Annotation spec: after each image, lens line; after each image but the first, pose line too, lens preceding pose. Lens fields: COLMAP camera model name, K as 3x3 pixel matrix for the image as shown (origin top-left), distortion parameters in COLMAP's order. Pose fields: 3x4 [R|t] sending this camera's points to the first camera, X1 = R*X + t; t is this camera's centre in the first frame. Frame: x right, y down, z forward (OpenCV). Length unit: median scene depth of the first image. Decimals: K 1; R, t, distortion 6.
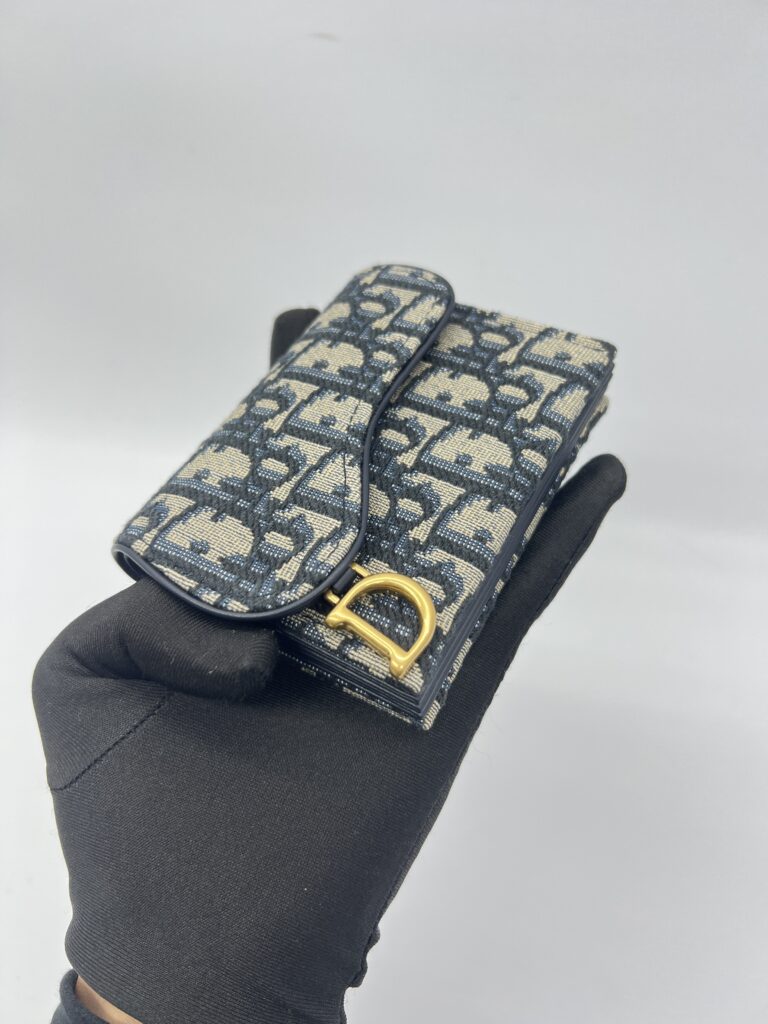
lens RADIAL K [[793.6, 0, 384.0], [0, 793.6, 512.0], [0, 0, 1]] dist [0.180911, -0.000961]
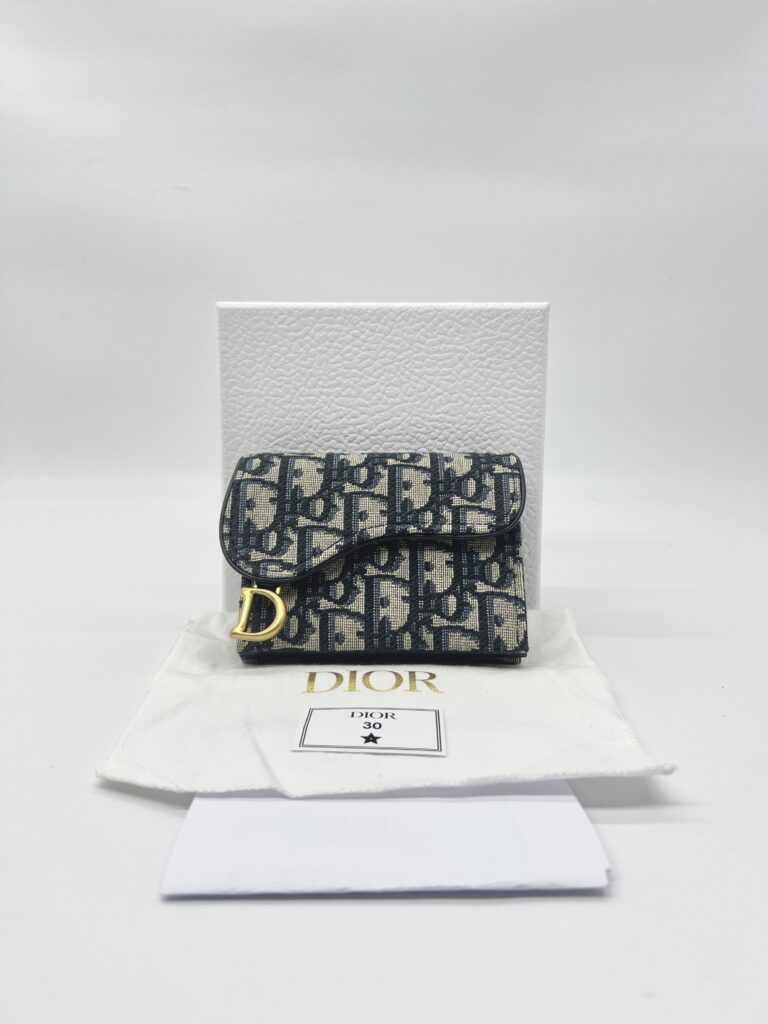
lens RADIAL K [[793.6, 0, 384.0], [0, 793.6, 512.0], [0, 0, 1]] dist [0.180911, -0.000961]
pose [[0.498758, 0.833419, -0.238019, 0.319588], [-0.702020, 0.549499, 0.453010, -0.861403], [0.508339, -0.058849, 0.859144, -0.343452]]
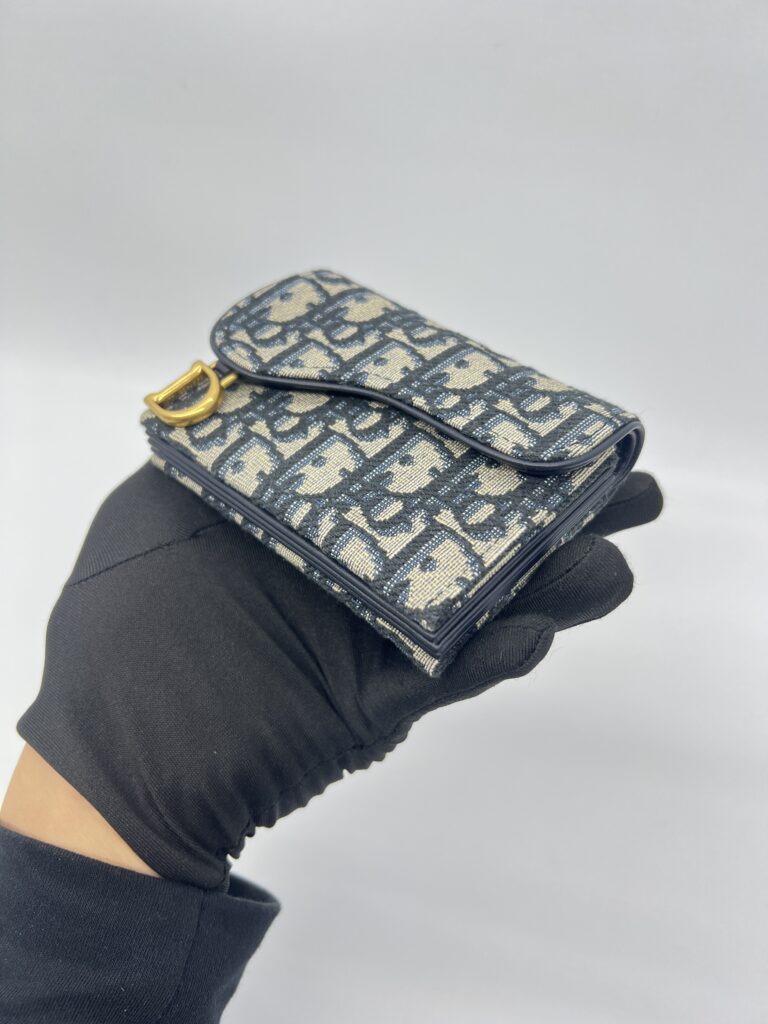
lens RADIAL K [[793.6, 0, 384.0], [0, 793.6, 512.0], [0, 0, 1]] dist [0.180911, -0.000961]
pose [[-0.218142, 0.802503, -0.555340, 0.705382], [-0.701423, 0.266723, 0.660957, -0.787393], [0.678542, 0.533711, 0.504711, 0.548519]]
